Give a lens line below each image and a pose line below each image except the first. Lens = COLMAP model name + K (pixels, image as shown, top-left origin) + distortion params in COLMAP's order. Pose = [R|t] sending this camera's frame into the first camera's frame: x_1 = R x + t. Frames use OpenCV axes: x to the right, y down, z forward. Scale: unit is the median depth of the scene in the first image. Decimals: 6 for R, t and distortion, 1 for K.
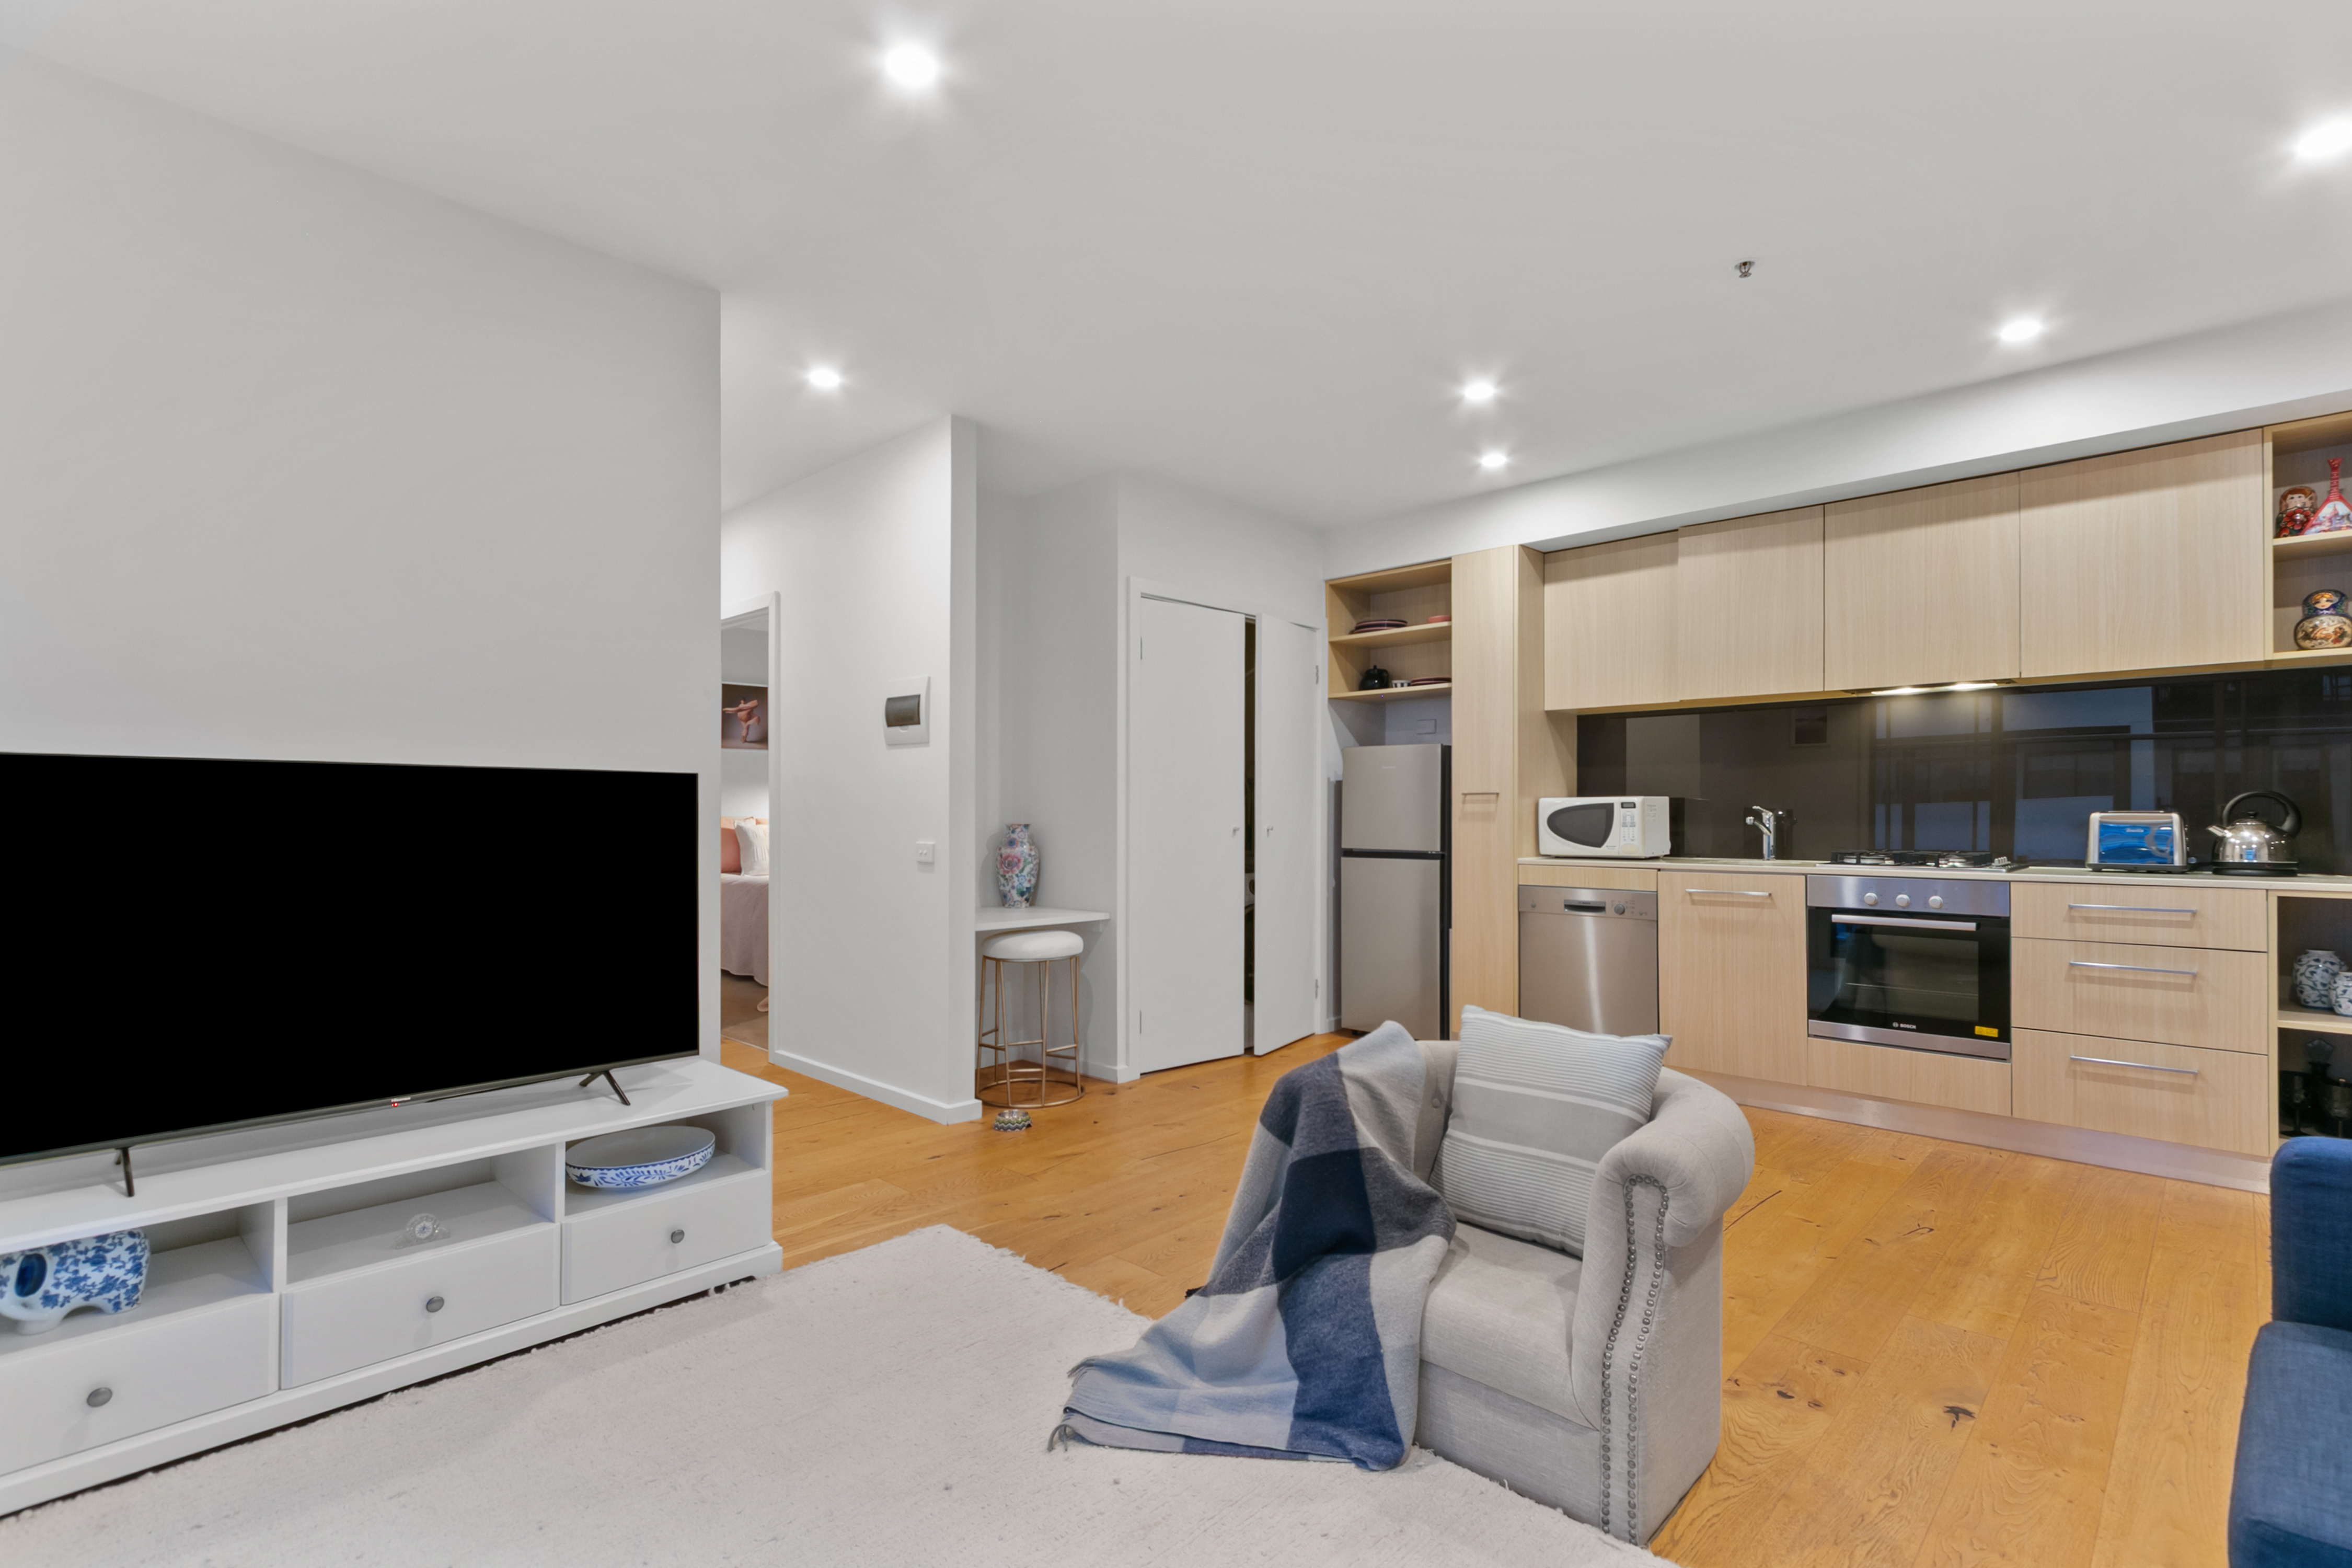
lens RADIAL K [[1086.5, 0, 1177.3], [0, 1086.5, 807.9], [0, 0, 1]] dist [0.002204, -0.000424]
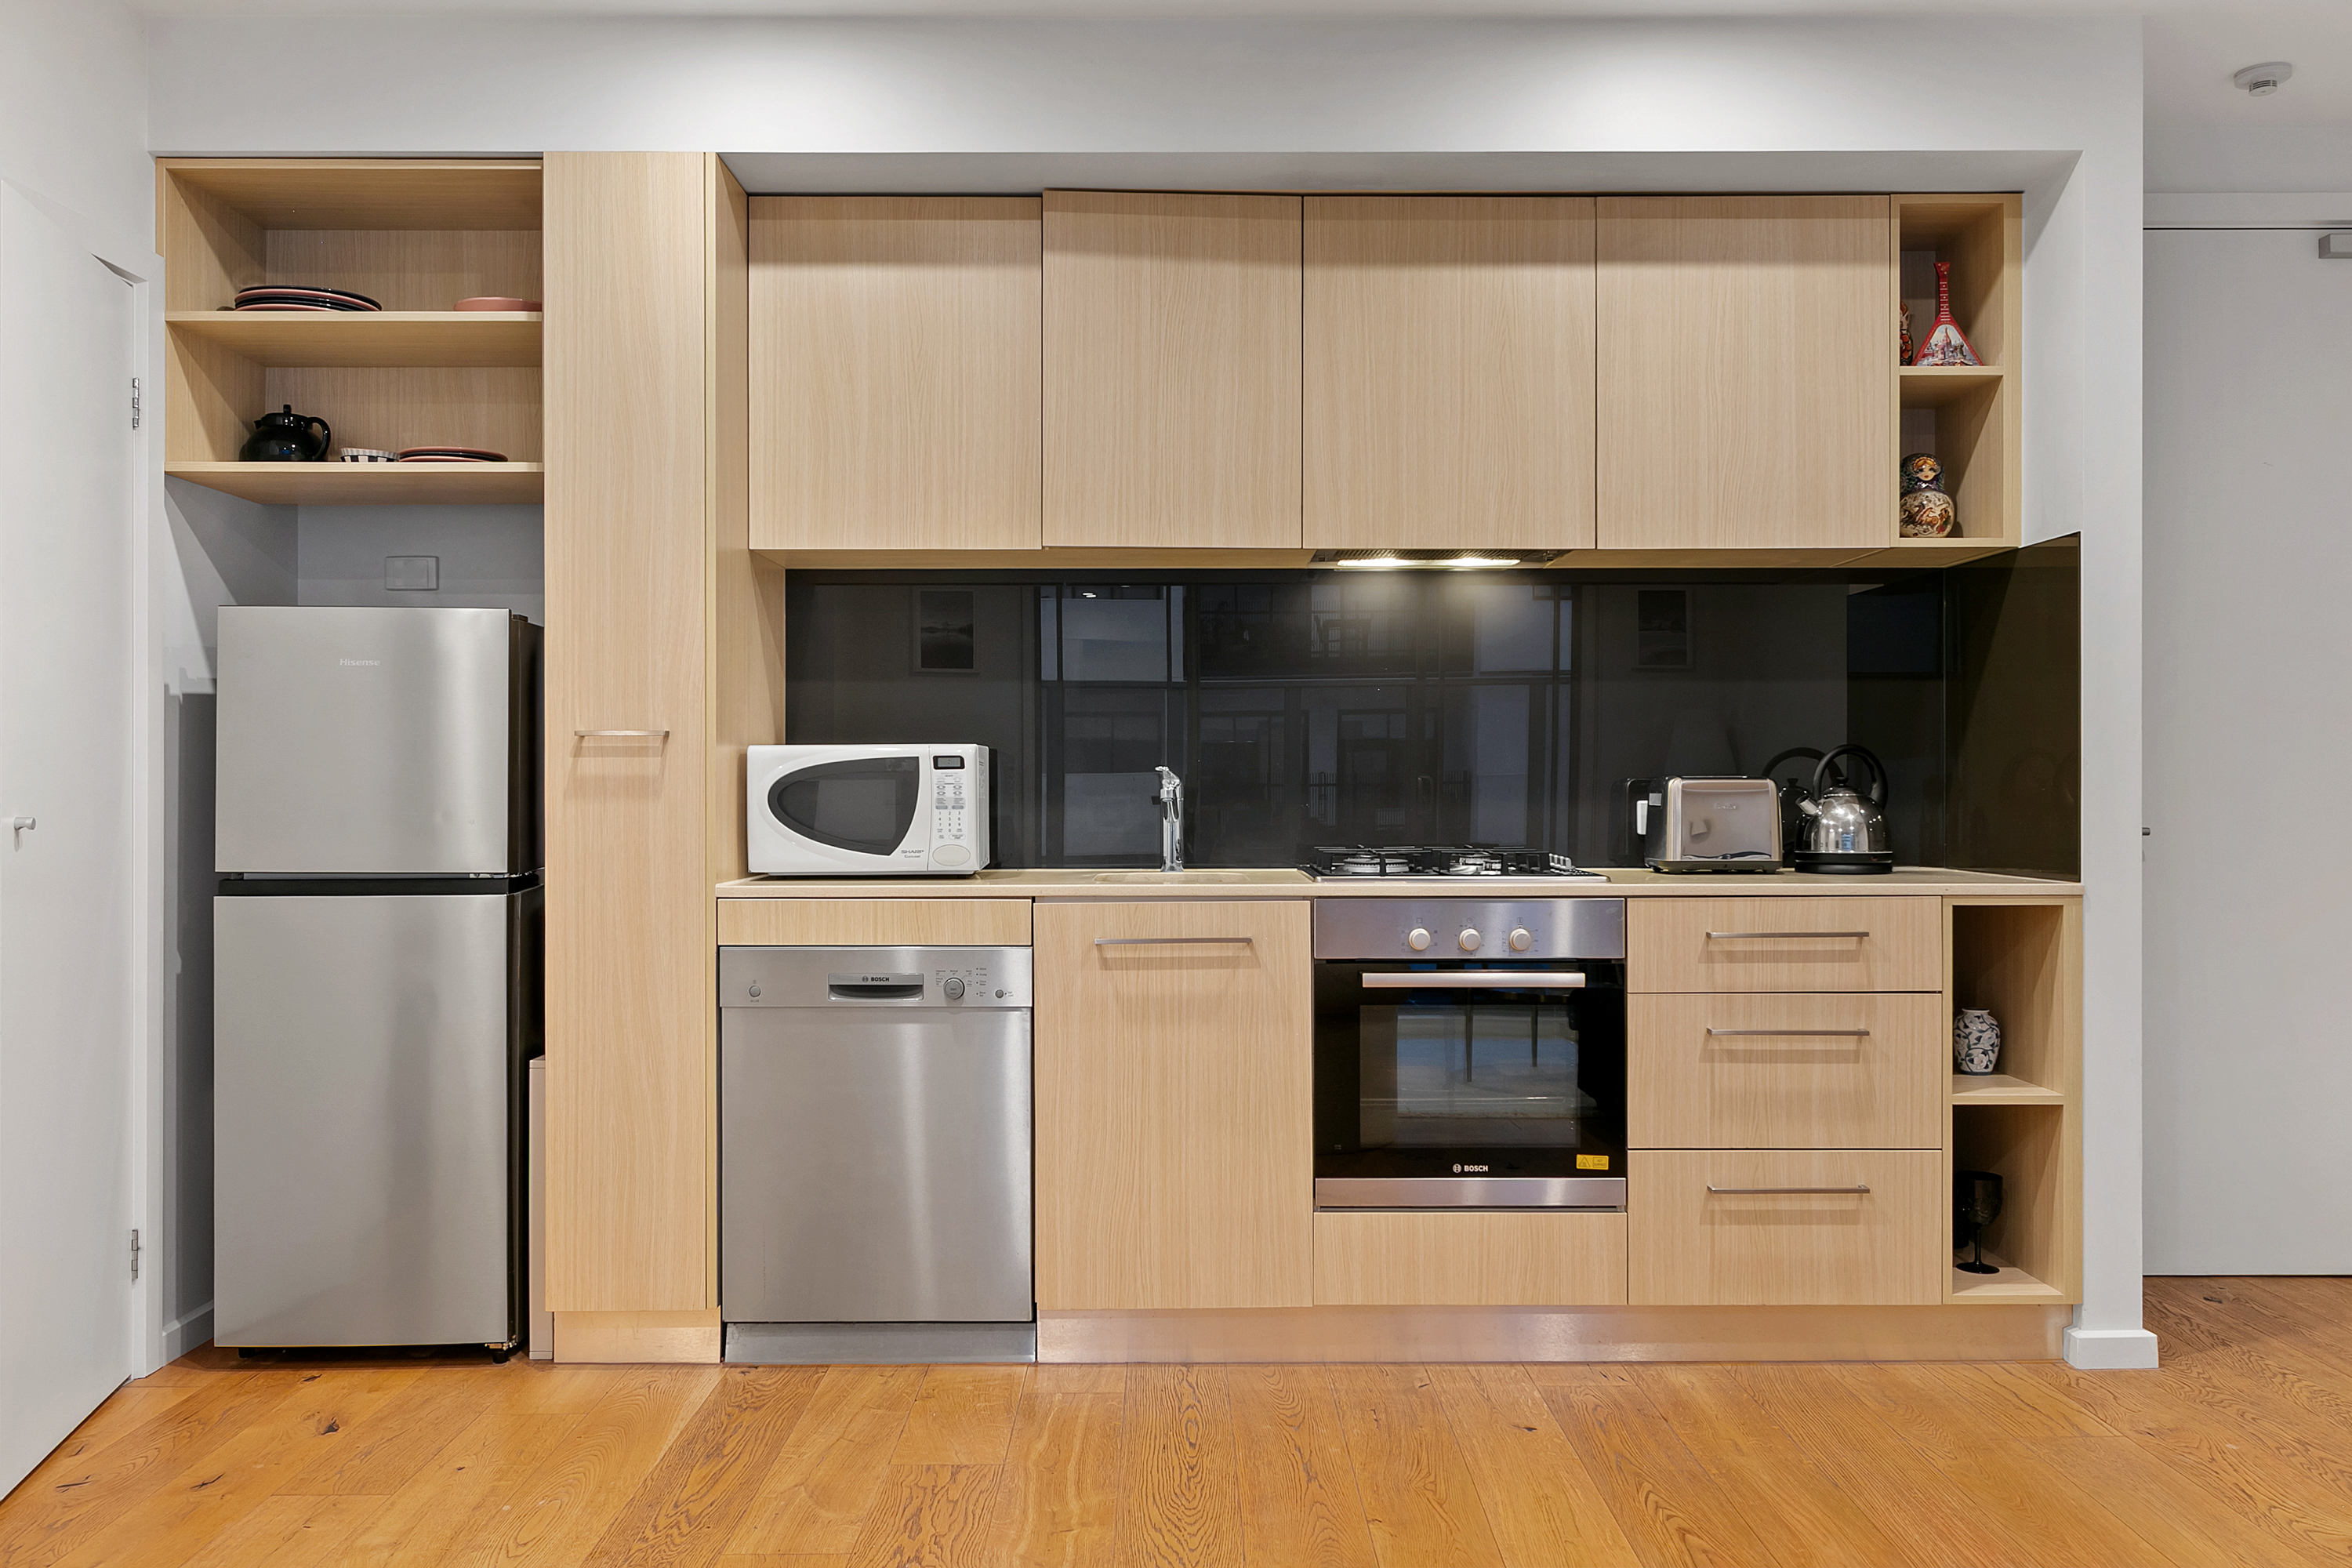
lens RADIAL K [[1798.3, 0, 1176.0], [0, 1798.3, 784.0], [0, 0, 1]] dist [0.008406, -0.006985]
pose [[0.713872, -0.001556, 0.700274, -0.063377], [-0.002840, 0.999983, 0.005118, 0.002854], [-0.700270, -0.005642, 0.713856, 0.423636]]
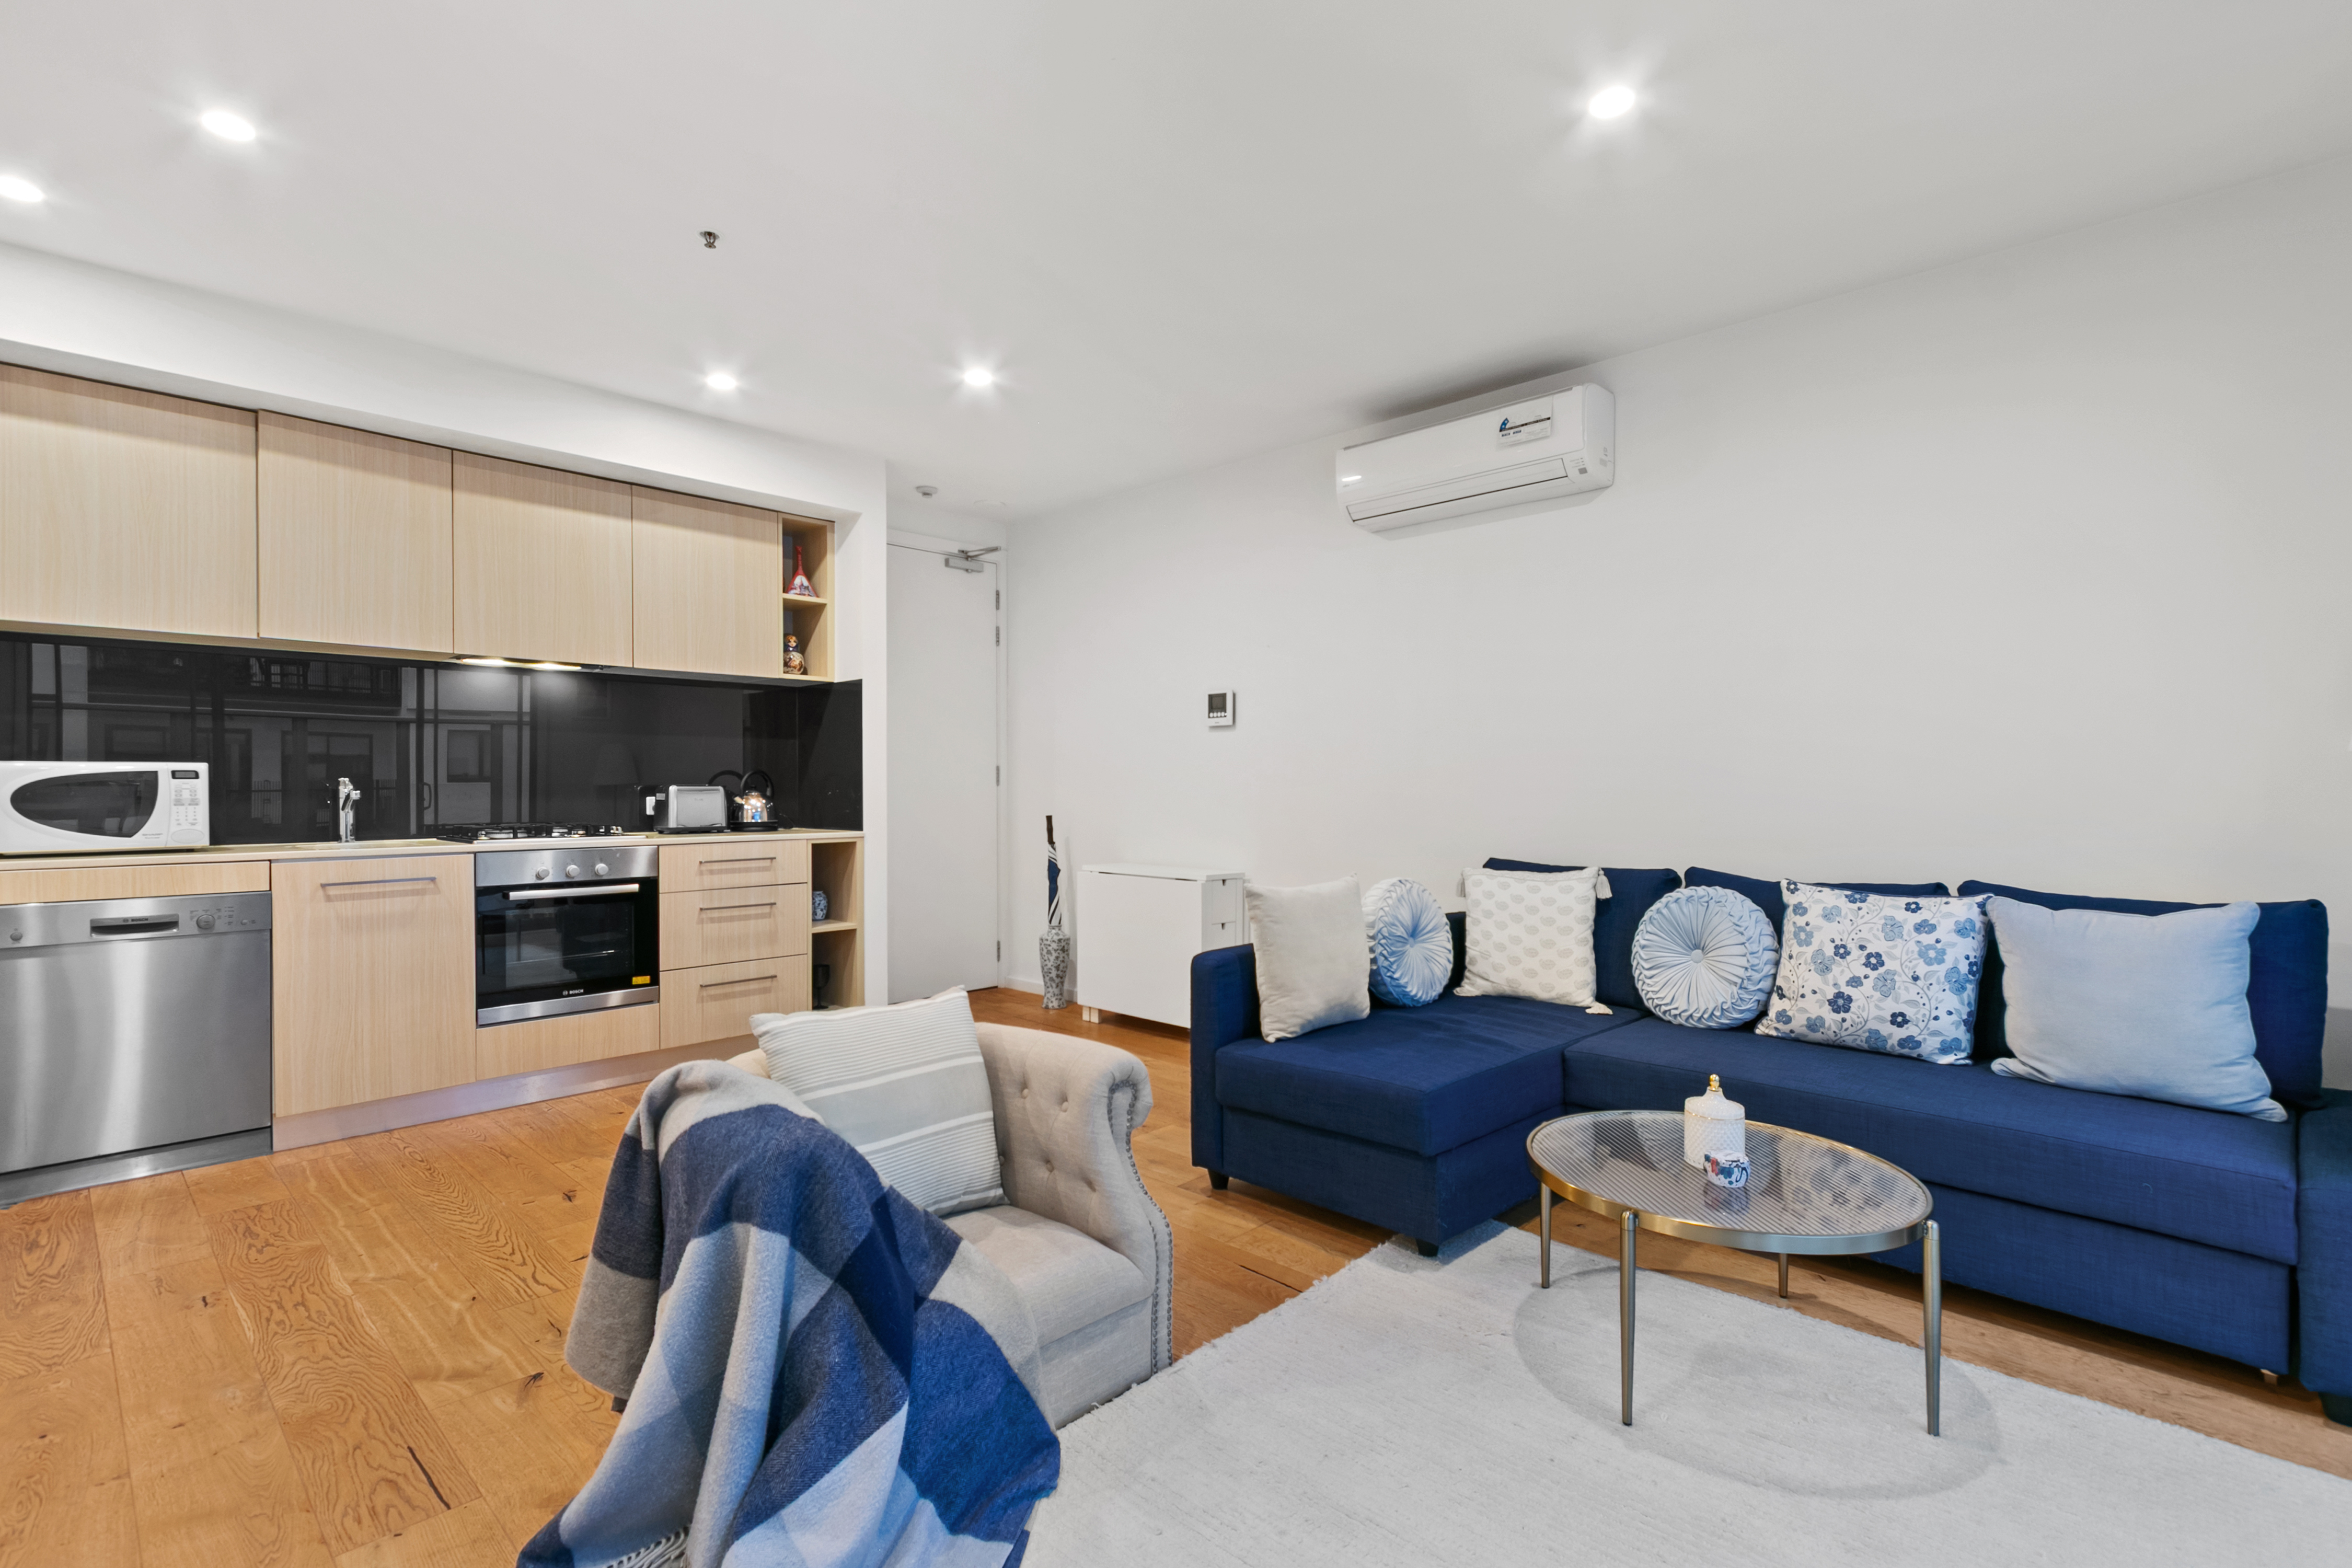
lens RADIAL K [[1078.8, 0, 1175.2], [0, 1078.8, 796.1], [0, 0, 1]] dist [0.011466, -0.003740]
pose [[-0.008978, -0.008473, 0.999924, -0.332696], [-0.004176, 0.999956, 0.008436, 0.002985], [-0.999951, -0.004100, -0.009013, 0.404018]]
